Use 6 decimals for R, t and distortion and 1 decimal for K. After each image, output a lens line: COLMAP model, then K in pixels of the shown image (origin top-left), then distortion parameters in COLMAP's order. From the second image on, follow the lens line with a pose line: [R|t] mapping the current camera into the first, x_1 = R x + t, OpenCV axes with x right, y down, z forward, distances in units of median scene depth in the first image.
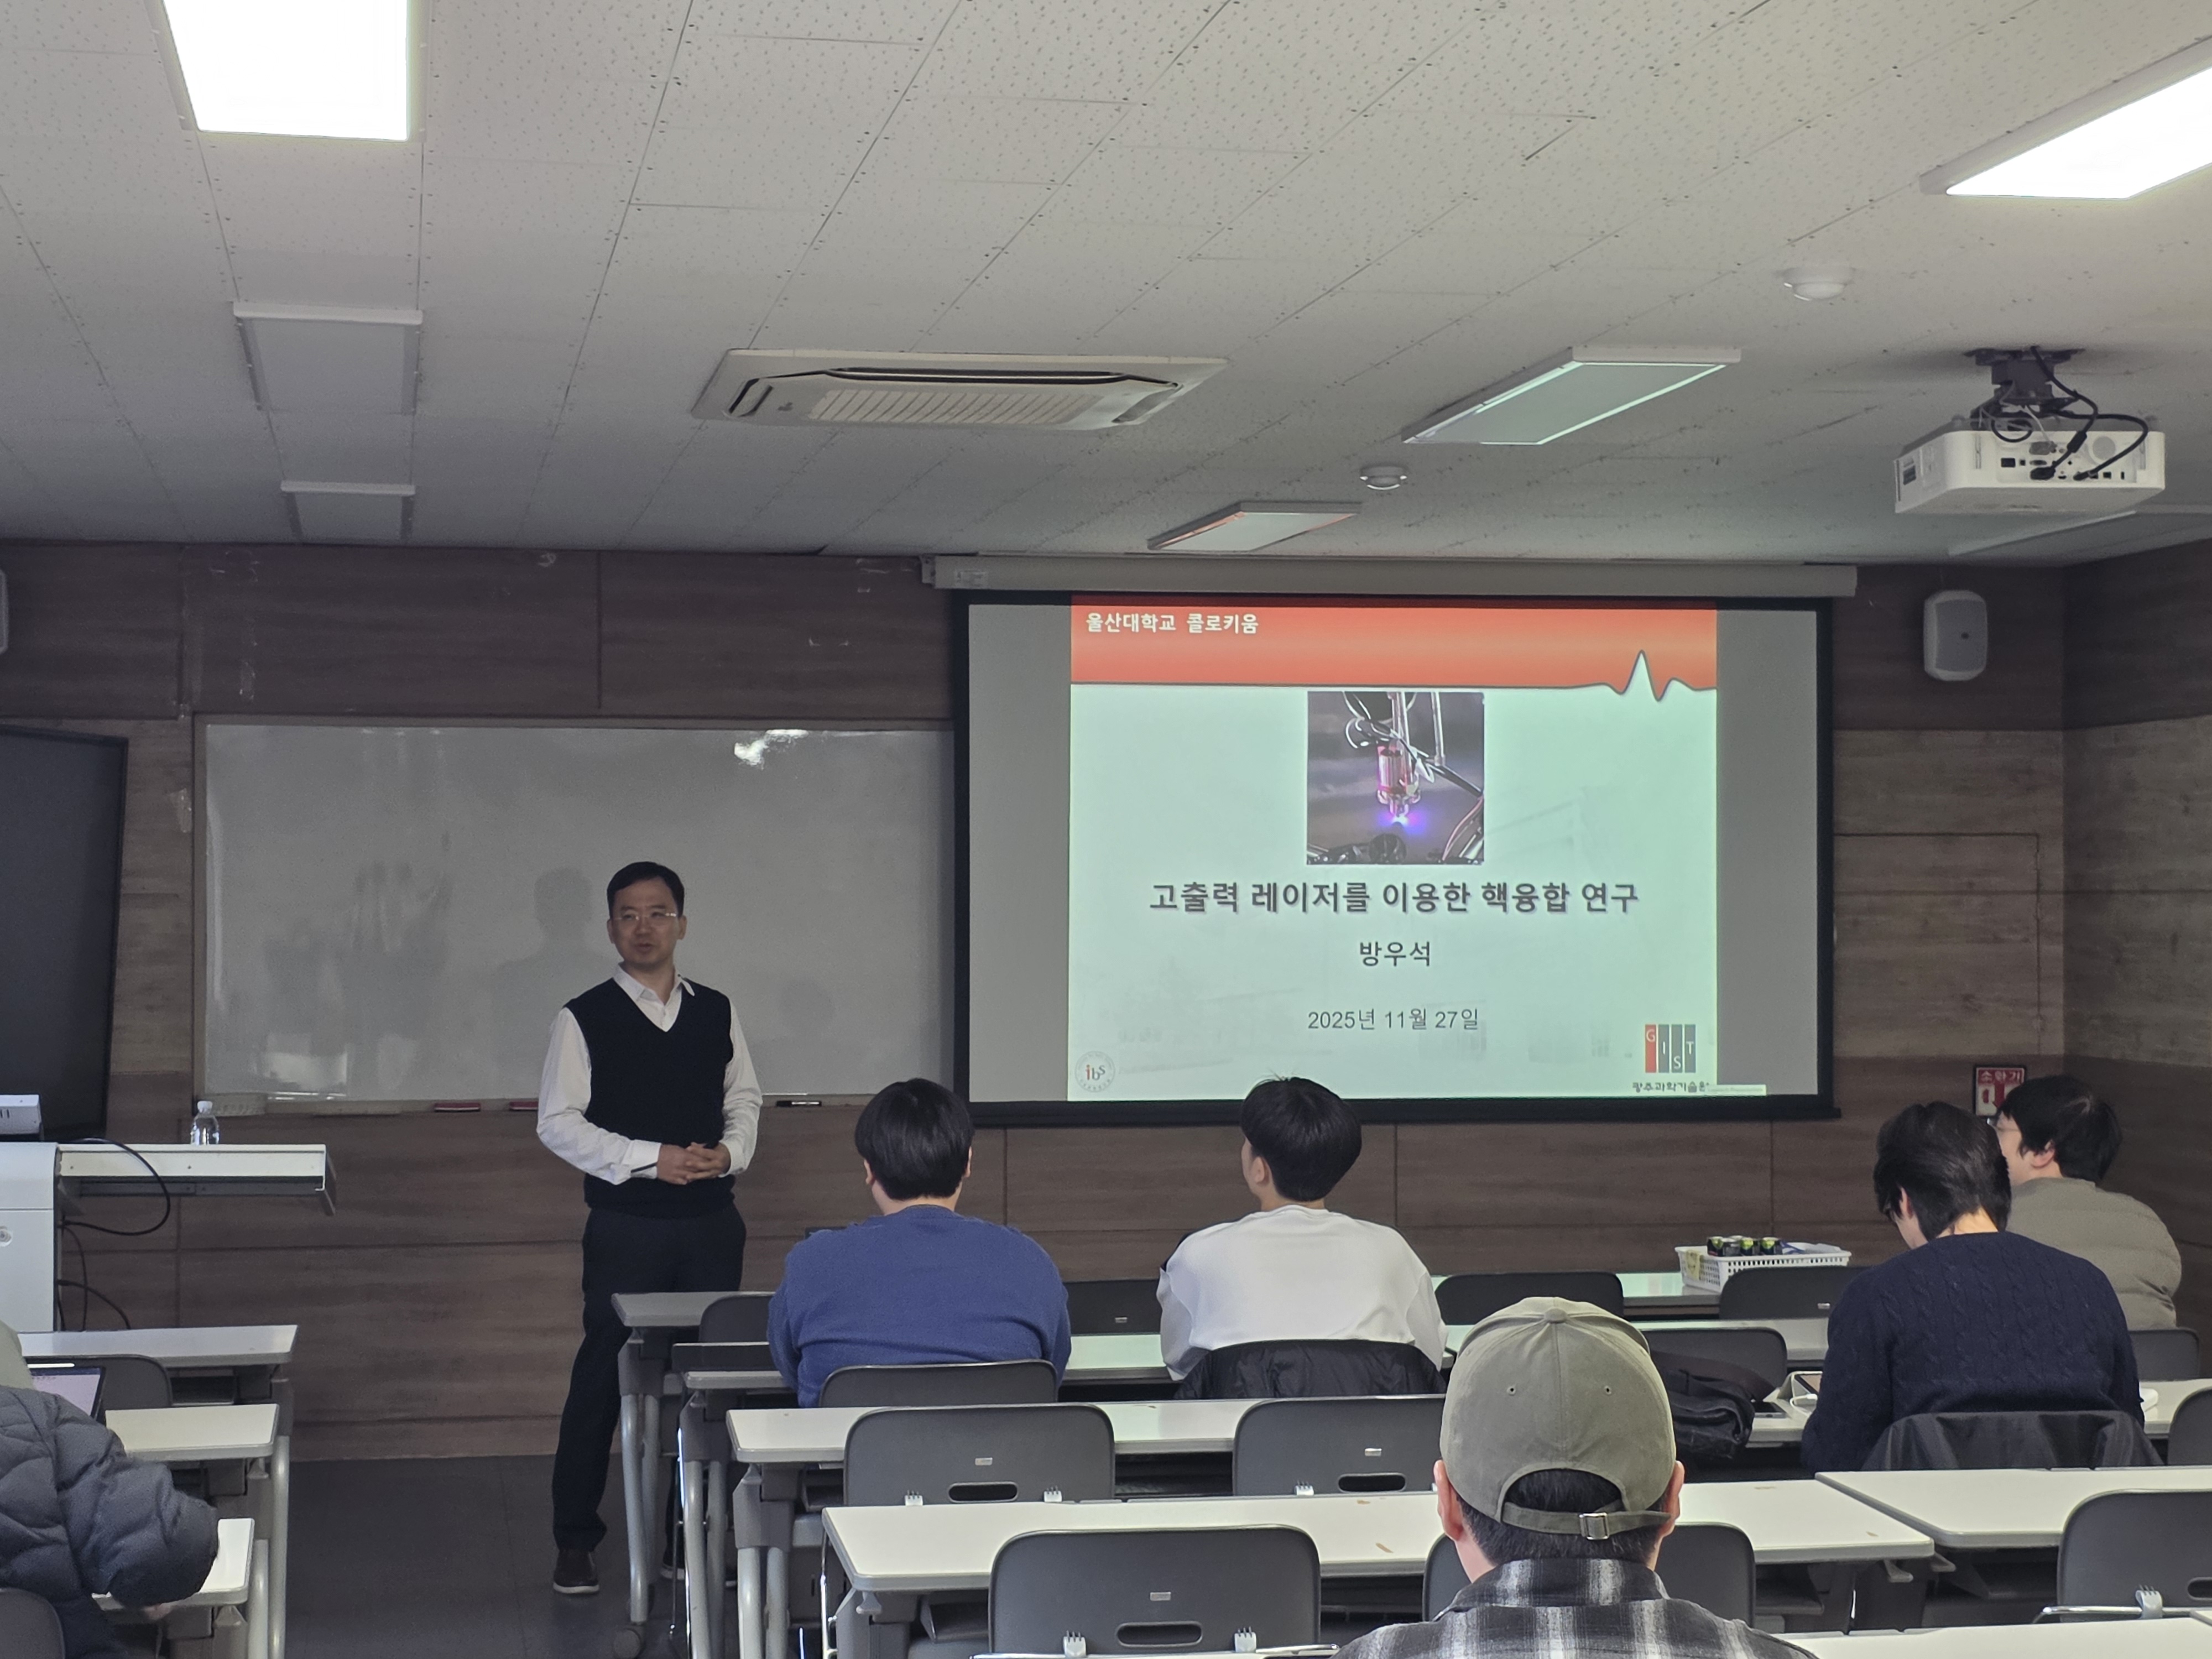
lens RADIAL K [[4073.7, 0, 1095.7], [0, 4073.7, 867.9], [0, 0, 1]] dist [0.294282, -1.261261]
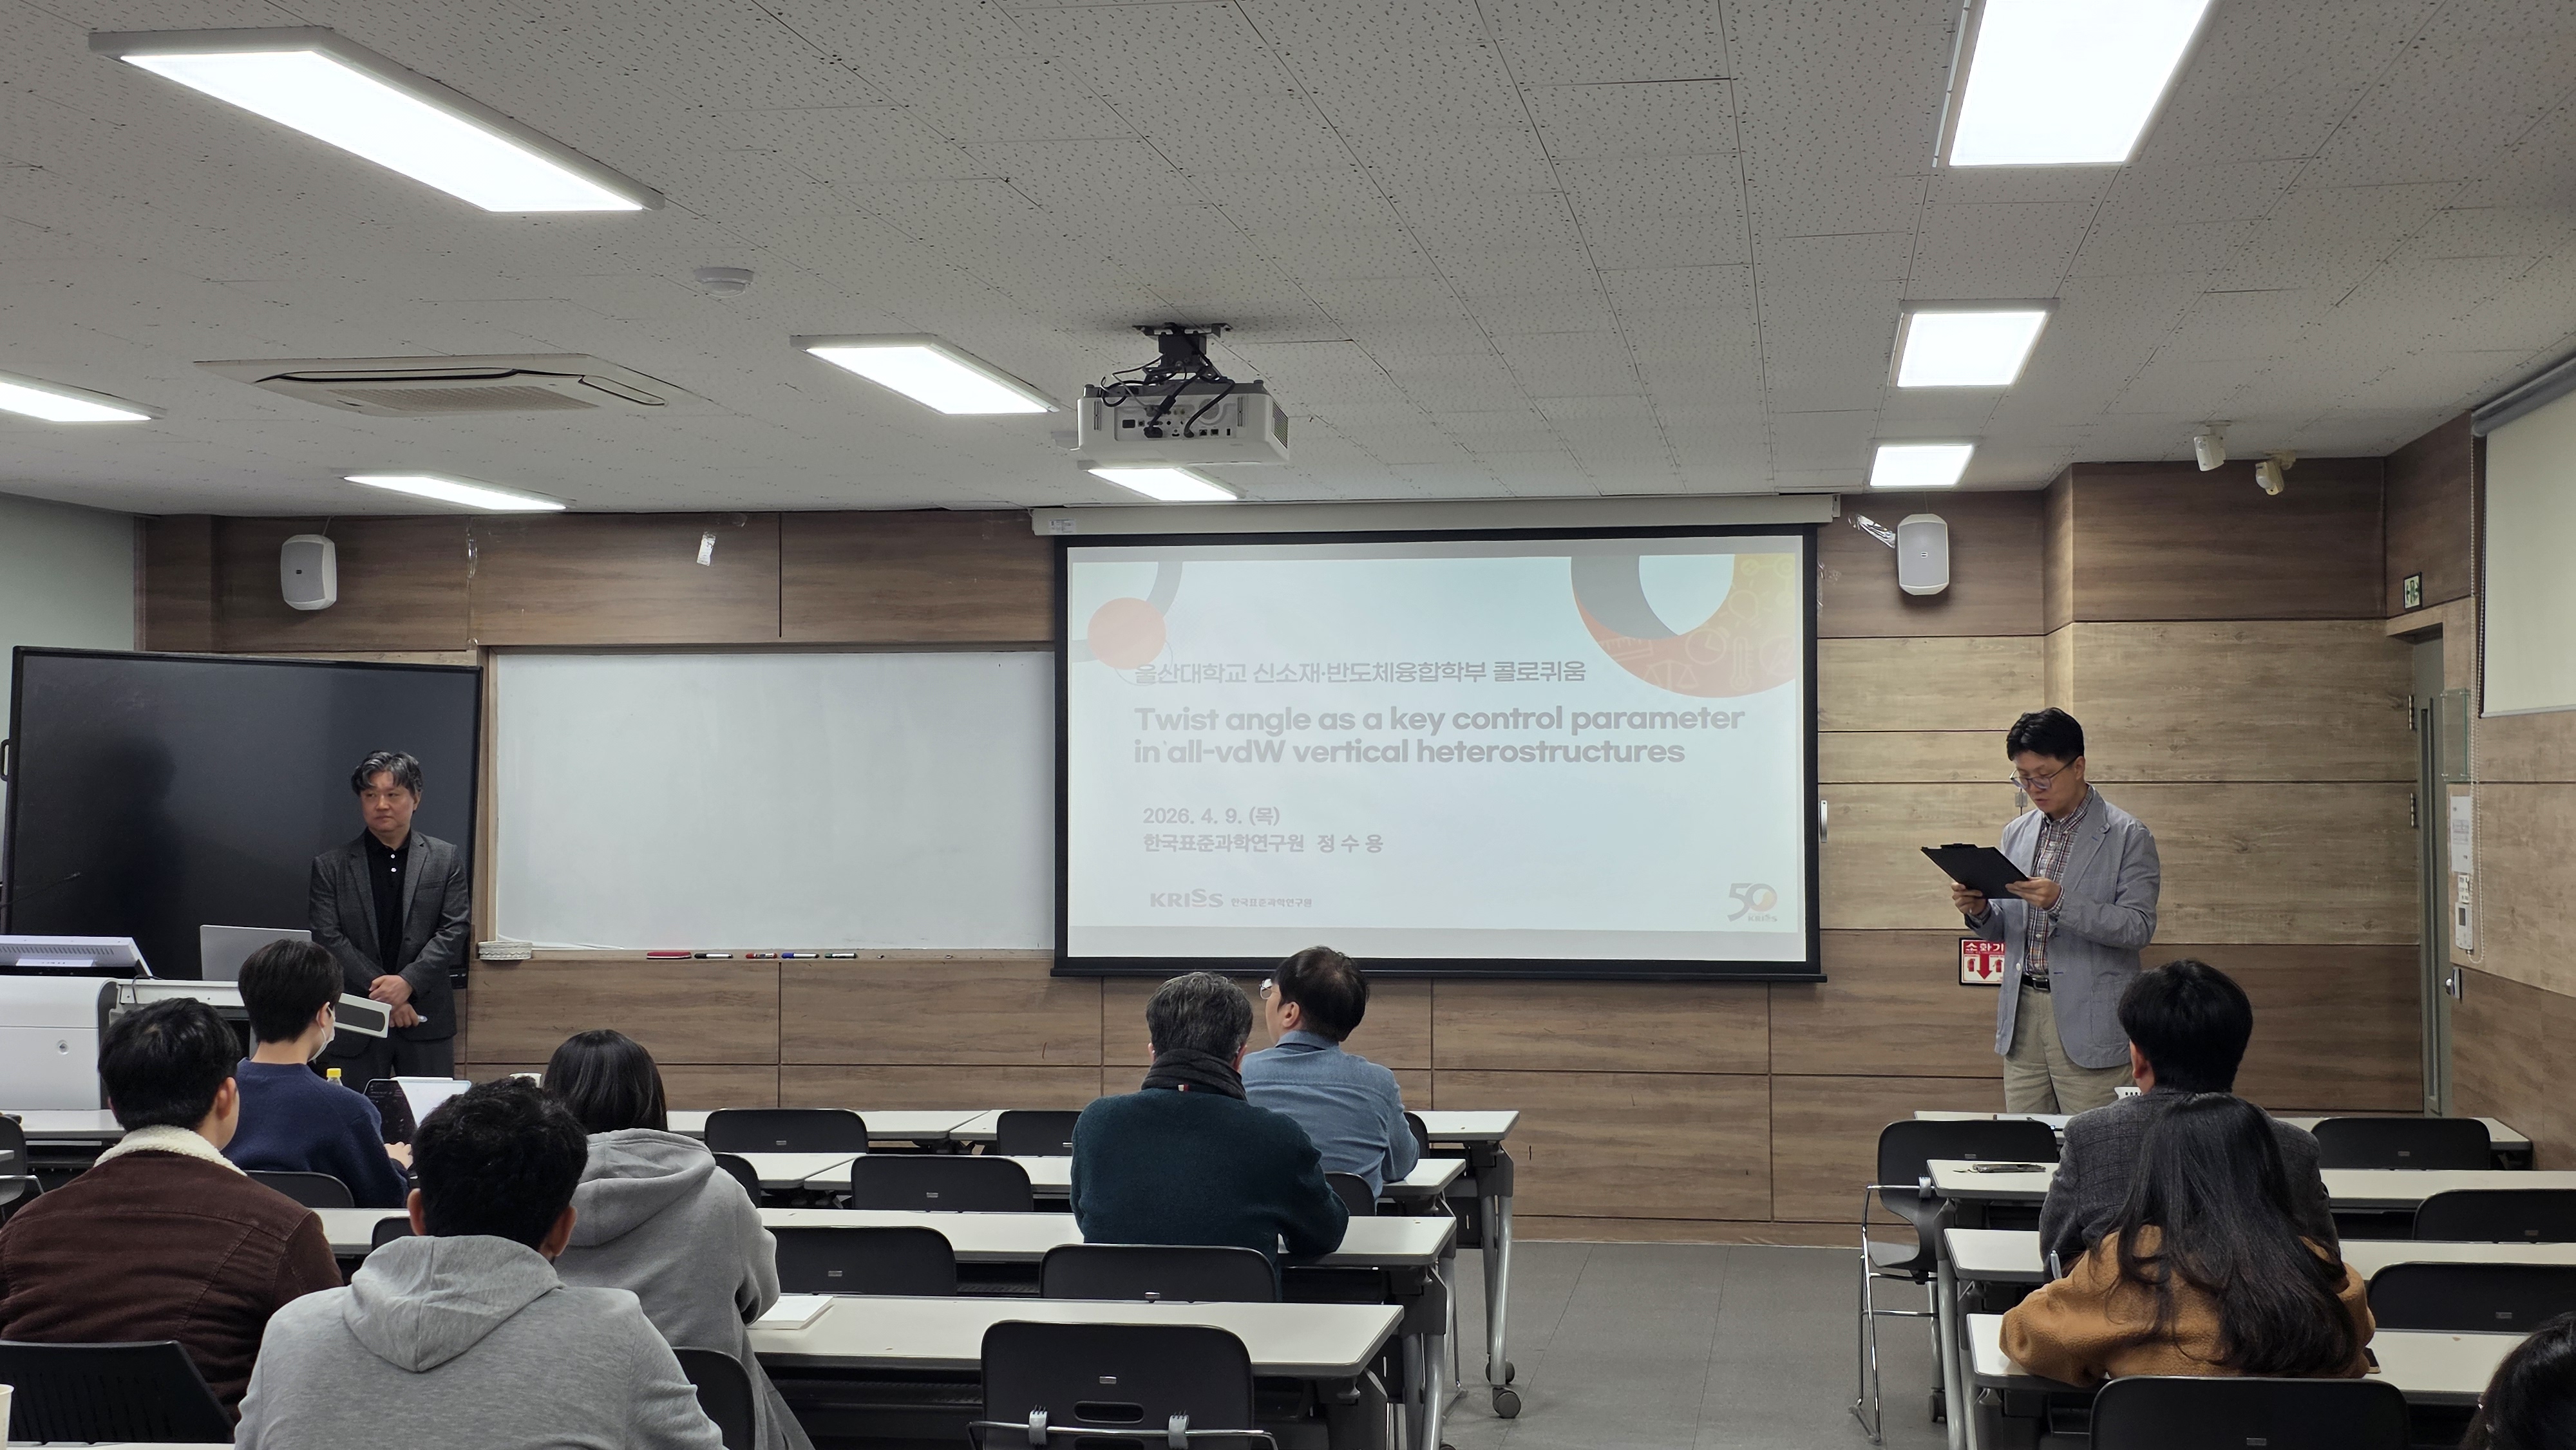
lens RADIAL K [[3358.4, 0, 1286.0], [0, 3358.4, 705.6], [0, 0, 1]] dist [0.240484, -0.812554]
pose [[0.946932, -0.008325, -0.321325, 0.357606], [0.004201, 0.999900, -0.013528, -0.003551], [0.321405, 0.011460, 0.946872, 0.072941]]
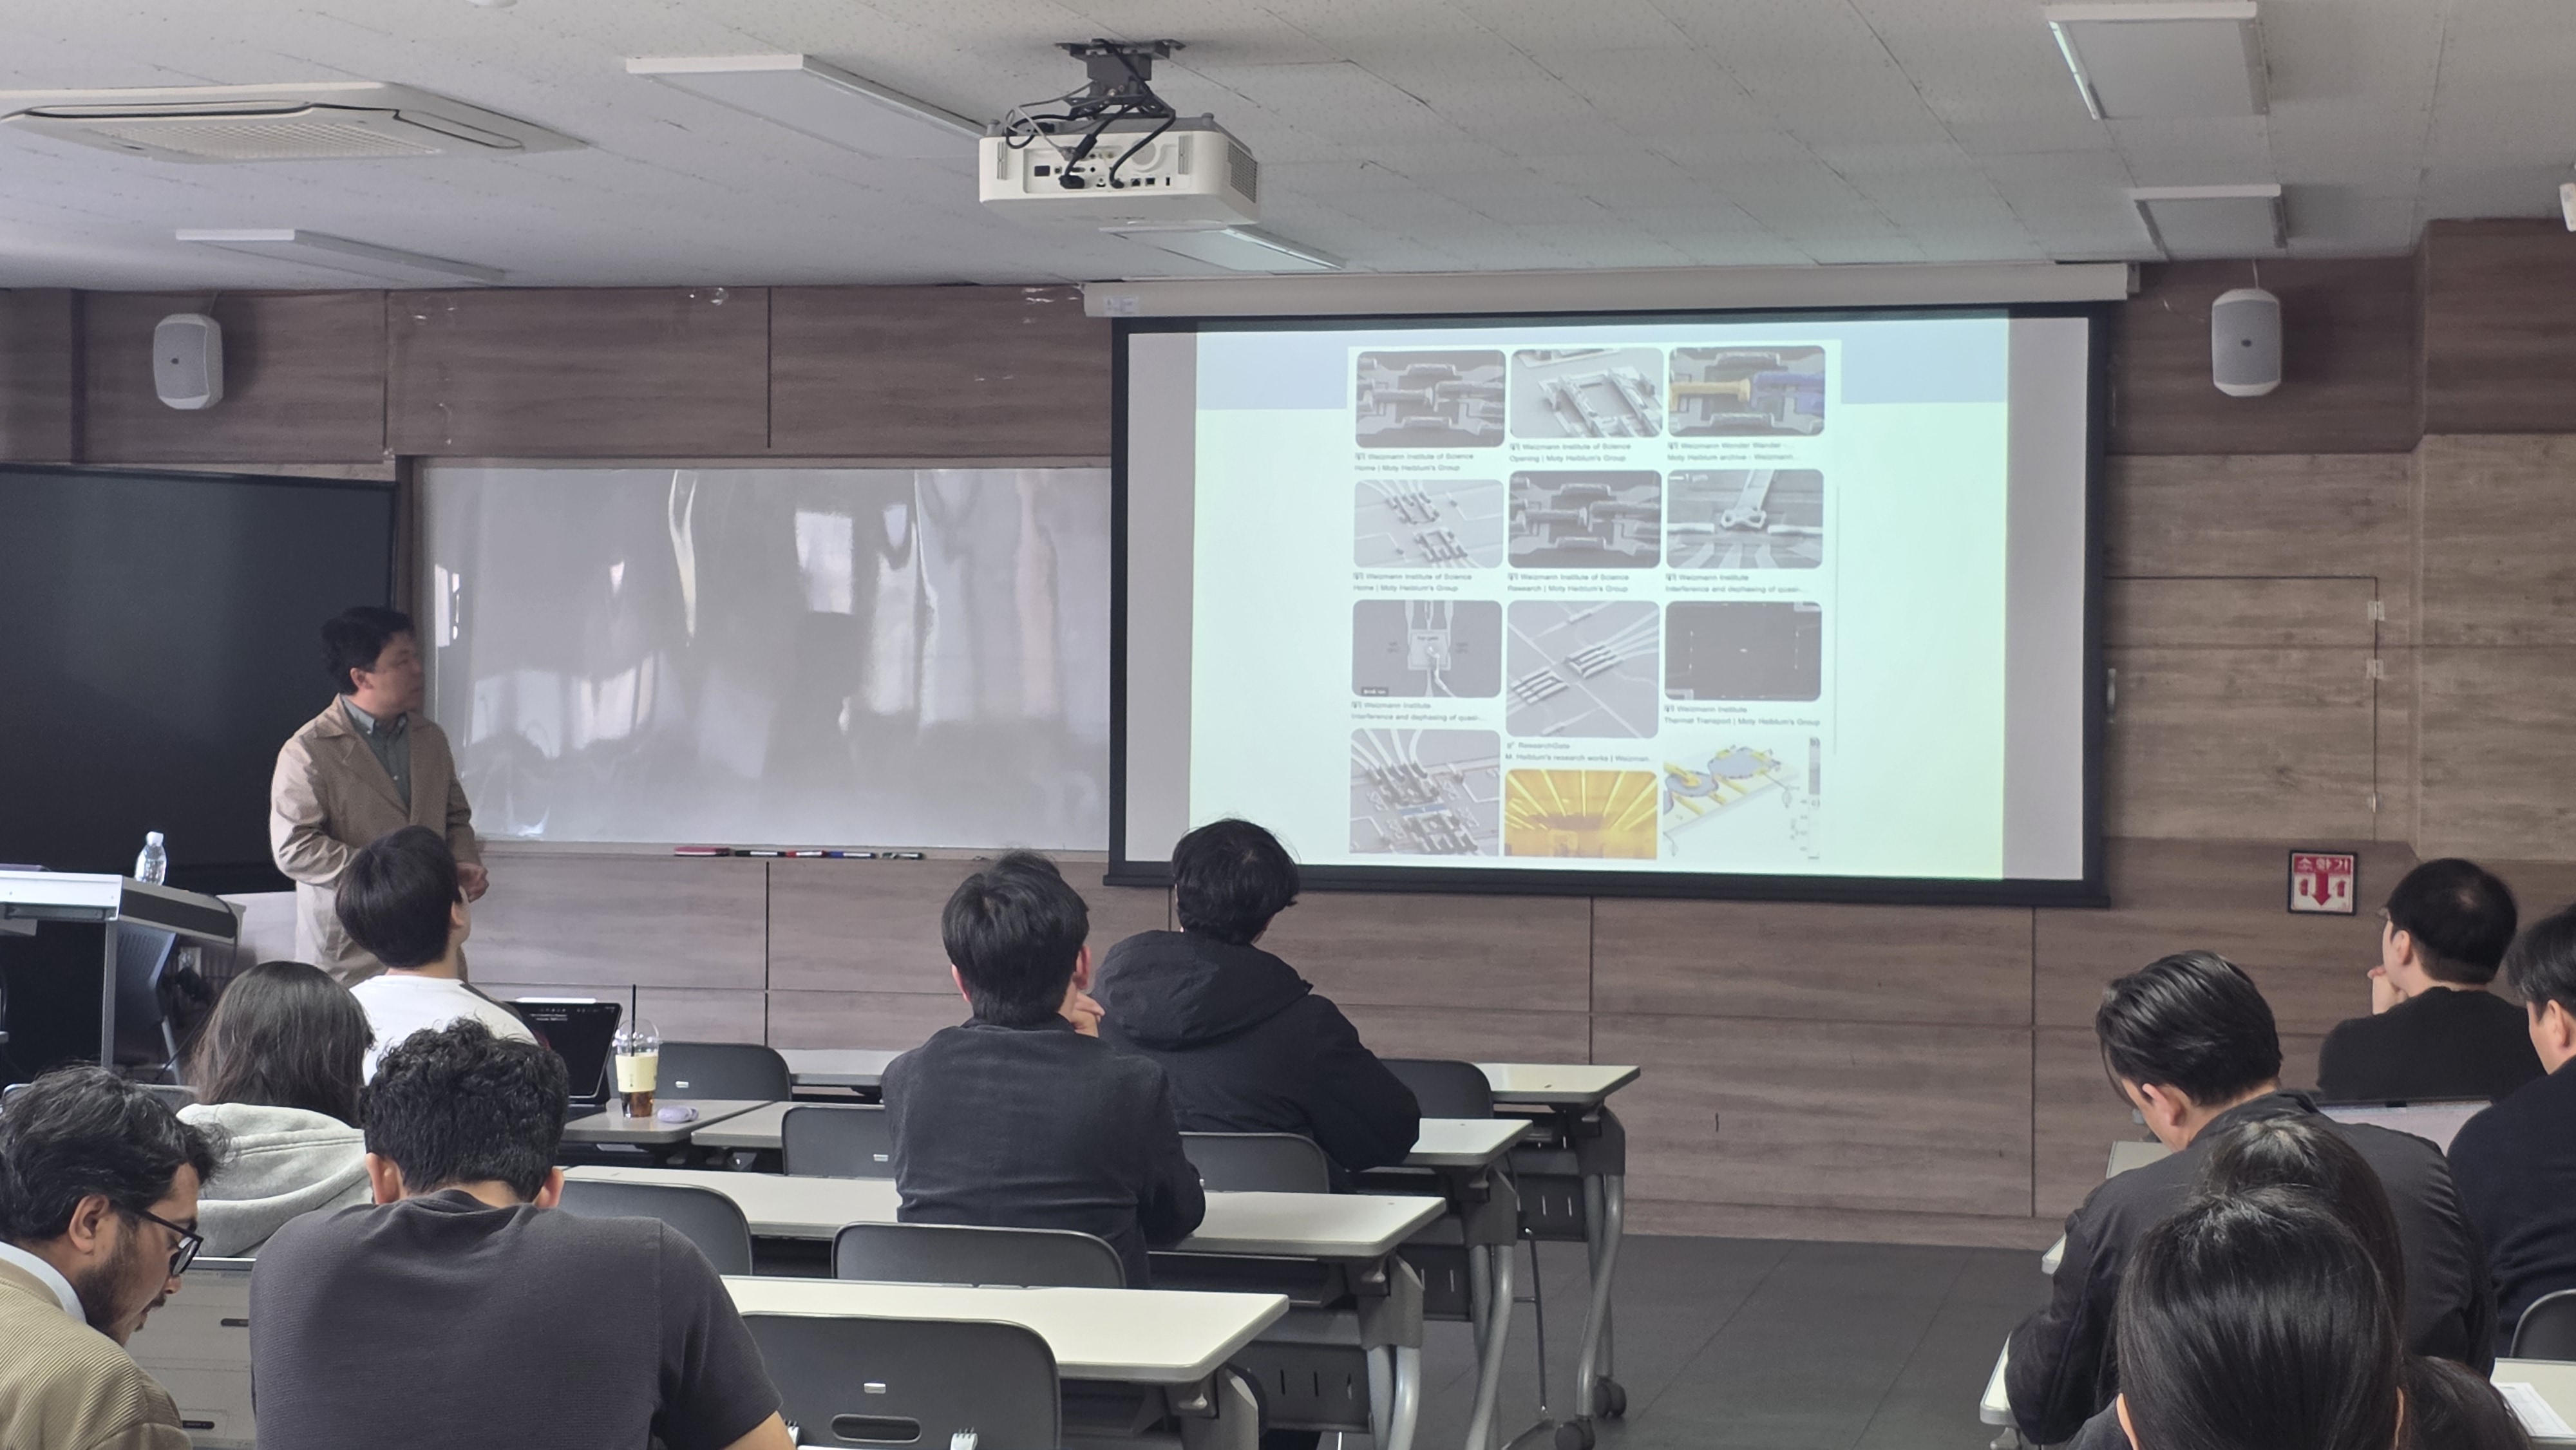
lens RADIAL K [[4378.9, 0, 1214.3], [0, 4378.9, 706.4], [0, 0, 1]] dist [0.261829, -1.032322]
pose [[0.910237, 0.013450, -0.413870, 0.413100], [-0.004118, 0.999717, 0.023430, -0.002253], [0.414068, -0.019623, 0.910034, 0.085952]]
